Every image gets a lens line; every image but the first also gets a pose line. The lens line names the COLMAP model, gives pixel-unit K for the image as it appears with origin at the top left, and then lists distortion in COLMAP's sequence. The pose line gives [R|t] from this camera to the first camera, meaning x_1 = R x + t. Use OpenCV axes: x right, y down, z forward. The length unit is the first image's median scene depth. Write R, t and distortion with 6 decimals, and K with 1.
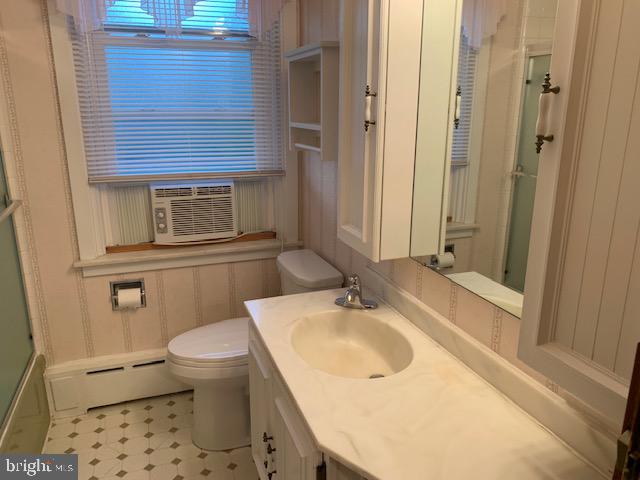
lens RADIAL K [[484.6, 0, 320.0], [0, 484.6, 240.0], [0, 0, 1]] dist [0.042576, -0.066568]
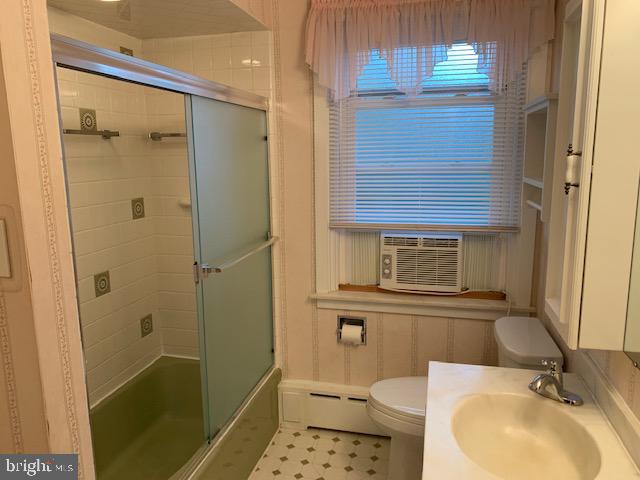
lens RADIAL K [[484.6, 0, 320.0], [0, 484.6, 240.0], [0, 0, 1]] dist [0.042576, -0.066568]
pose [[0.840236, 0.088011, -0.535031, 0.111647], [-0.137047, 0.989172, -0.052509, -0.021944], [0.524616, 0.117444, 0.843199, 0.027896]]
